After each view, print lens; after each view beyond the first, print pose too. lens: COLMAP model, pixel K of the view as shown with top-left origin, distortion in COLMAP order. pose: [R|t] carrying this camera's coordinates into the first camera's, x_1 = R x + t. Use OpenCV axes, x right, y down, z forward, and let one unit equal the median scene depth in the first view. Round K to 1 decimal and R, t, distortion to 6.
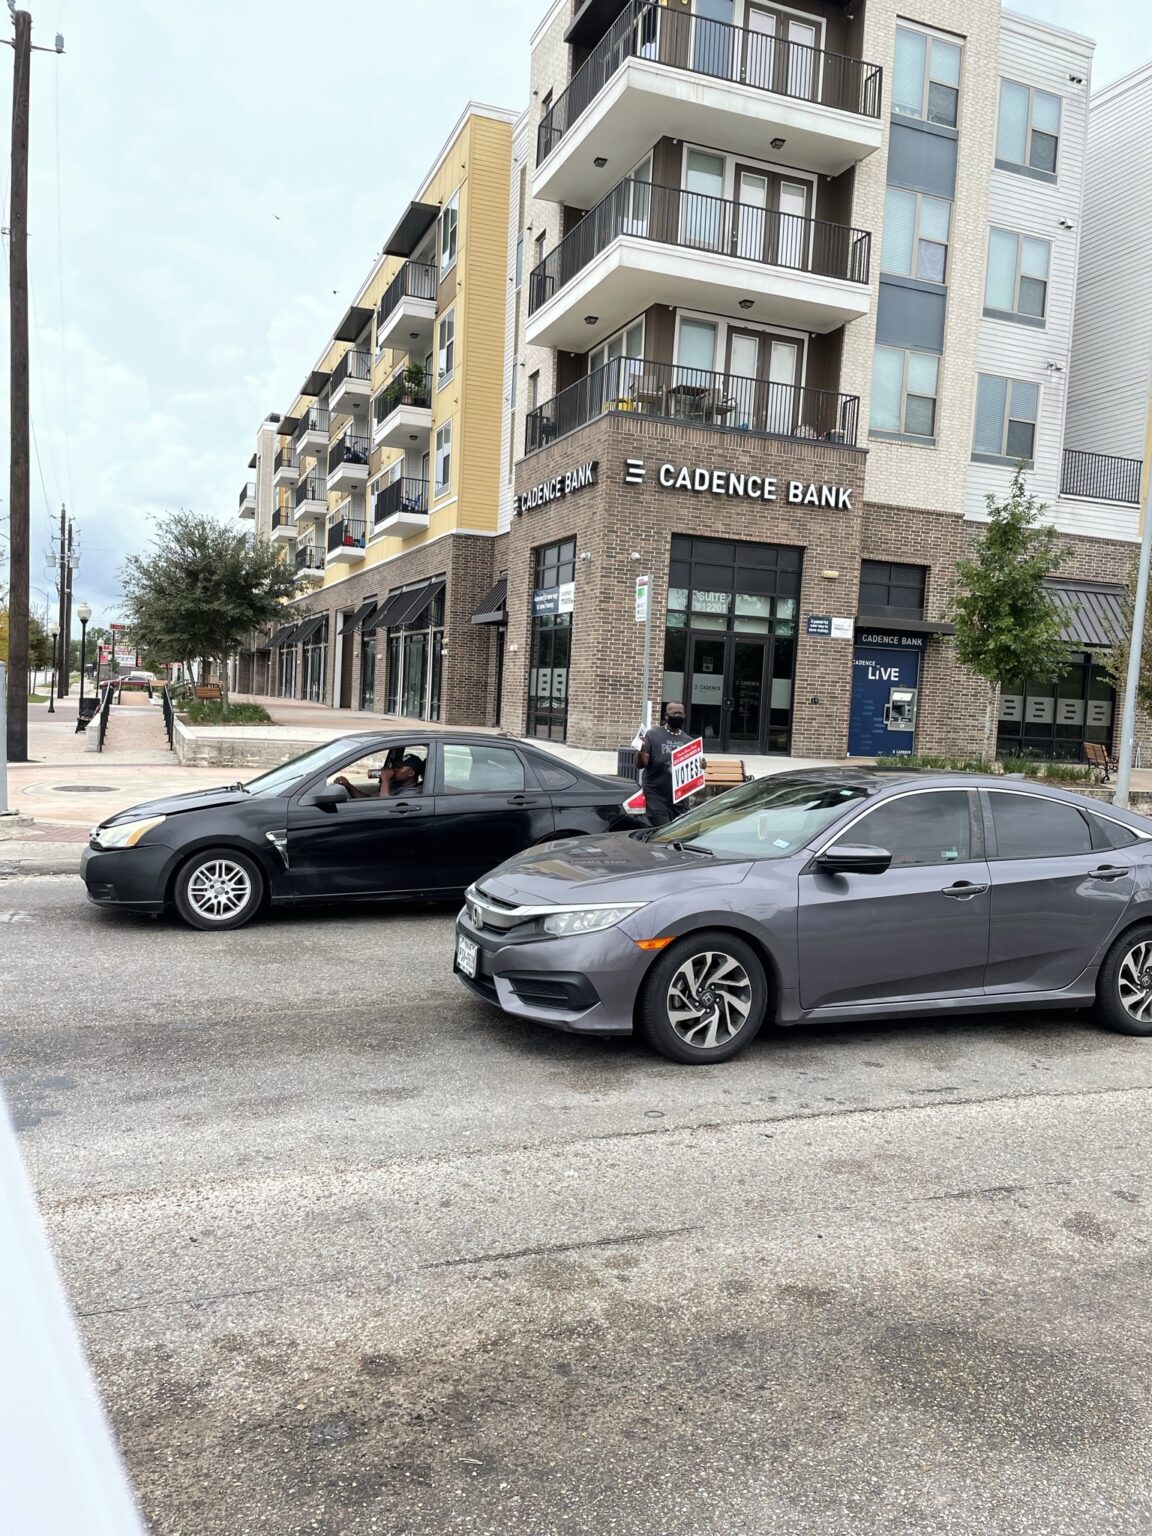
lens RADIAL K [[1136.3, 0, 584.8], [0, 1136.3, 751.1], [0, 0, 1]] dist [0.091073, -0.124583]
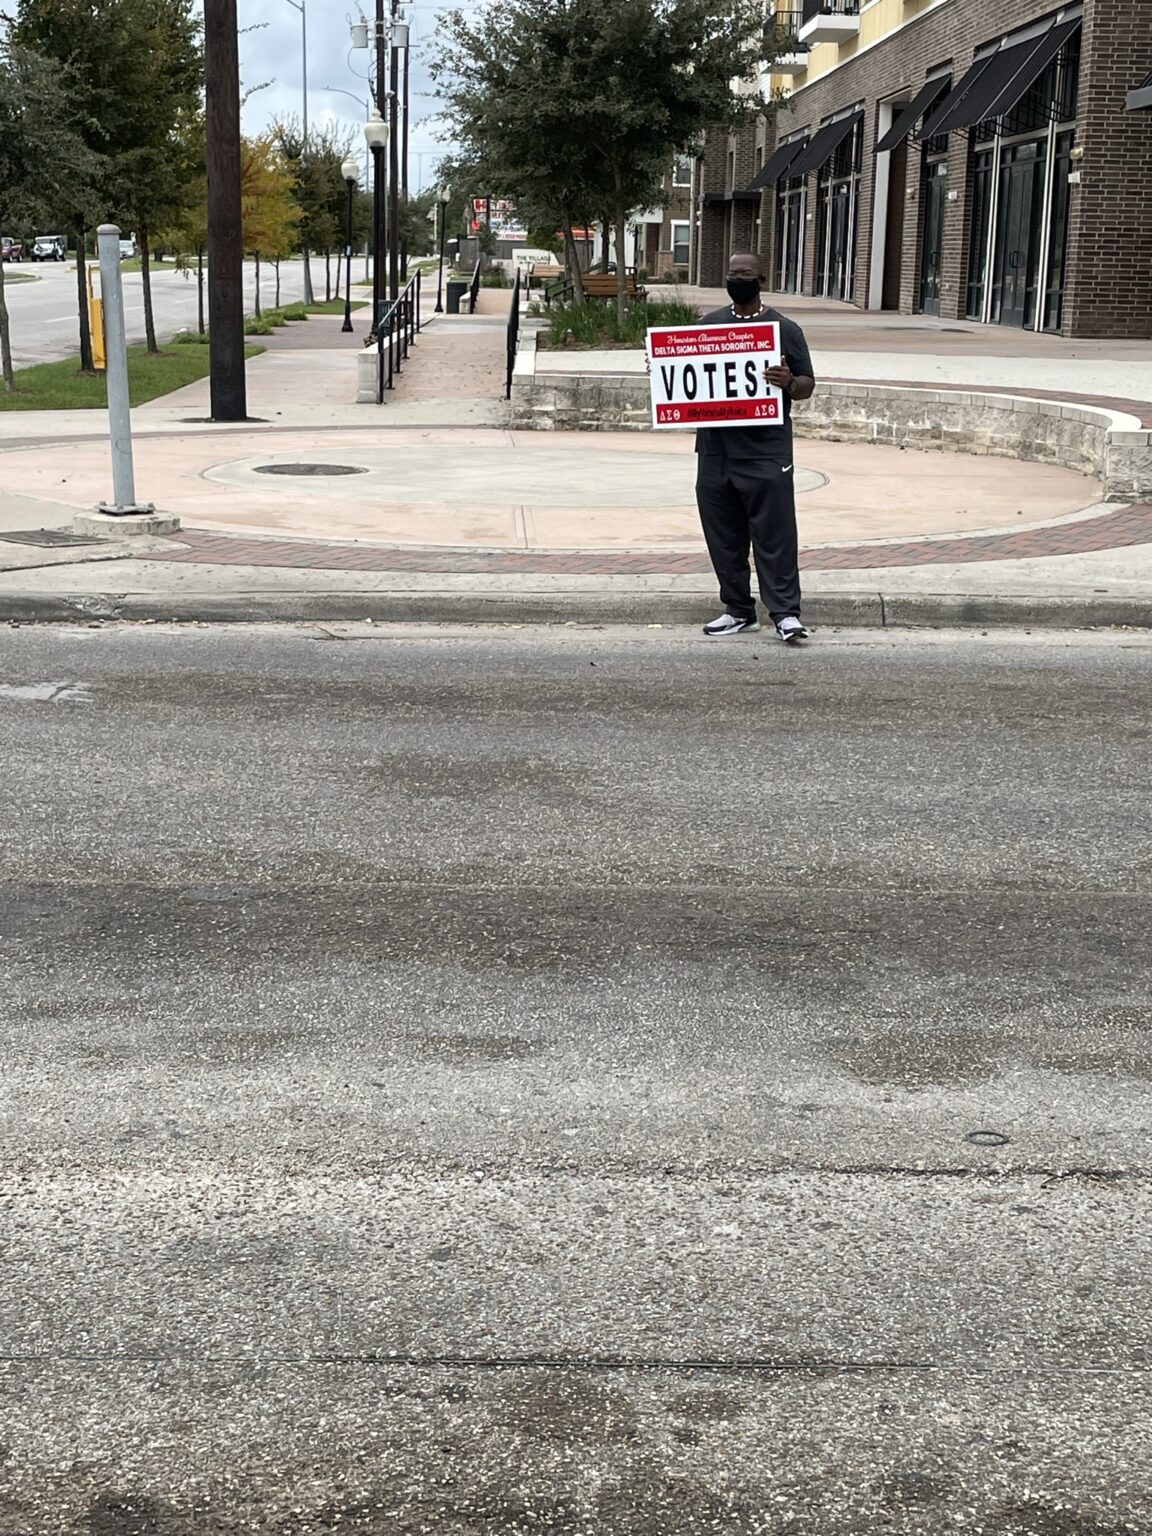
lens RADIAL K [[2359.8, 0, 572.4], [0, 2359.8, 703.2], [0, 0, 1]] dist [0.103572, -0.186477]
pose [[0.935877, 0.034653, -0.350618, 0.044710], [0.009701, 0.992240, 0.123961, 0.003902], [0.352193, -0.119413, 0.928278, 0.012767]]
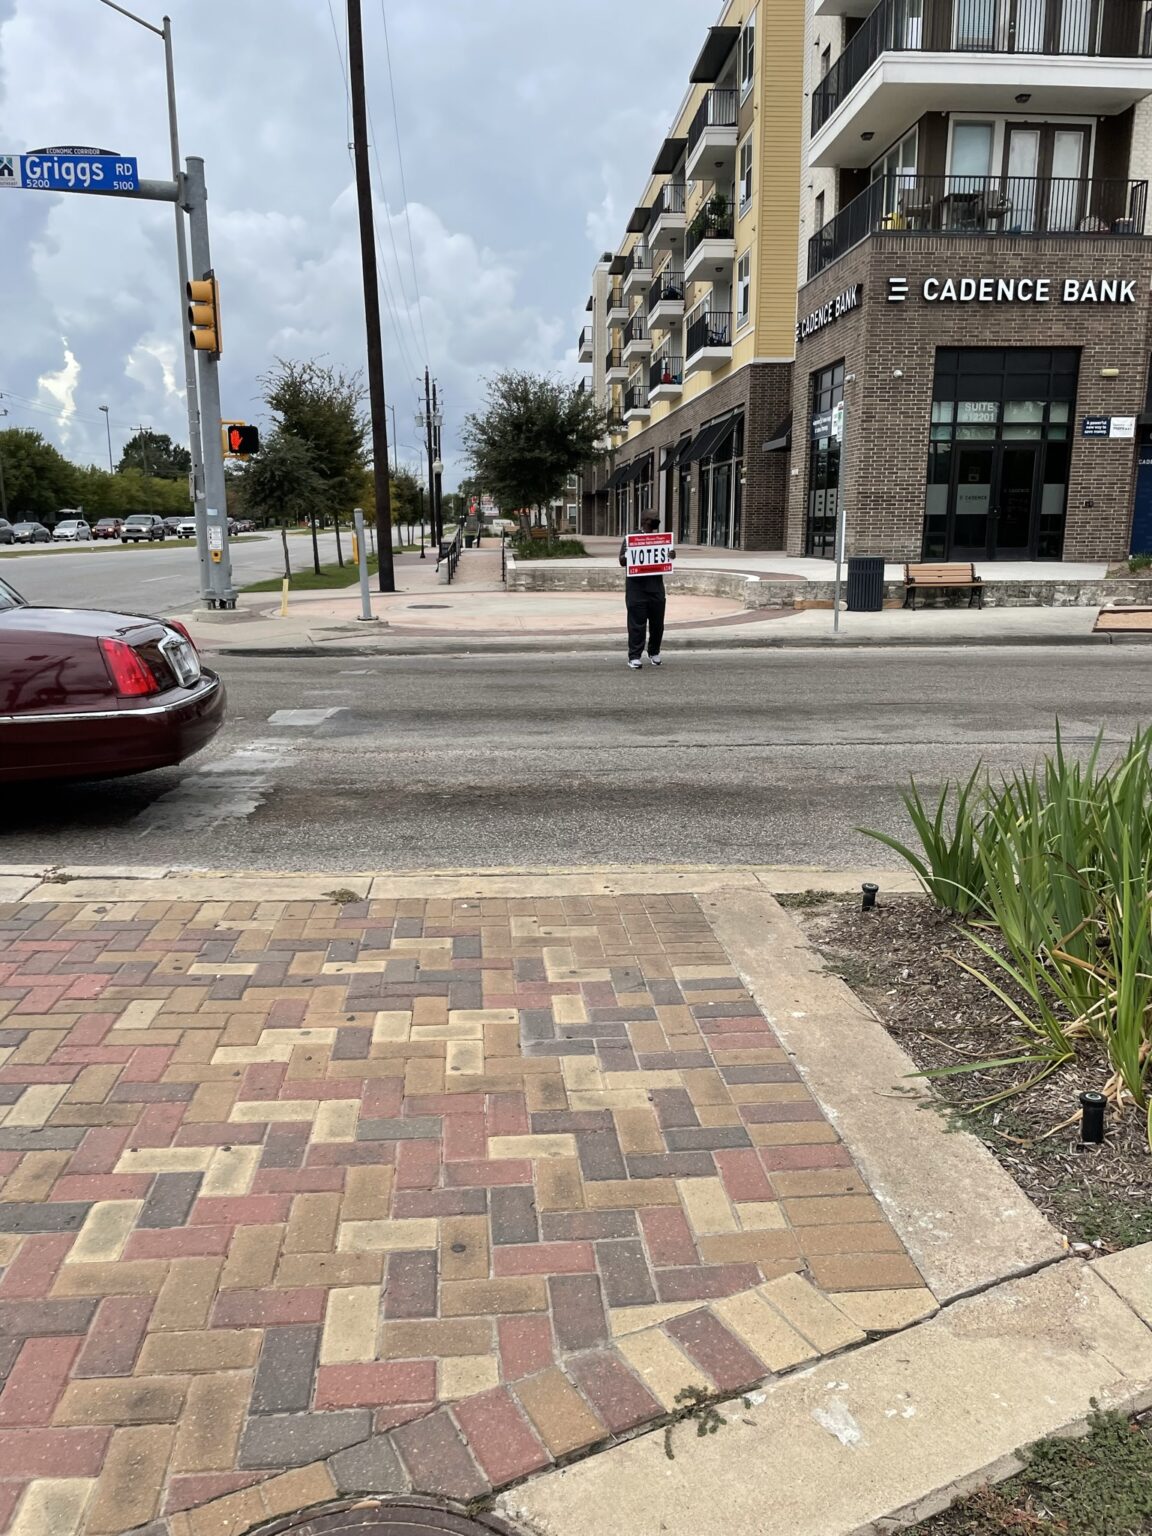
lens RADIAL K [[1136.3, 0, 584.8], [0, 1136.3, 751.1], [0, 0, 1]] dist [0.091073, -0.124583]
pose [[0.953117, 0.005937, -0.302545, 0.086368], [0.037181, 0.989934, 0.136558, 0.016509], [0.300311, -0.141404, 0.943302, -0.127602]]
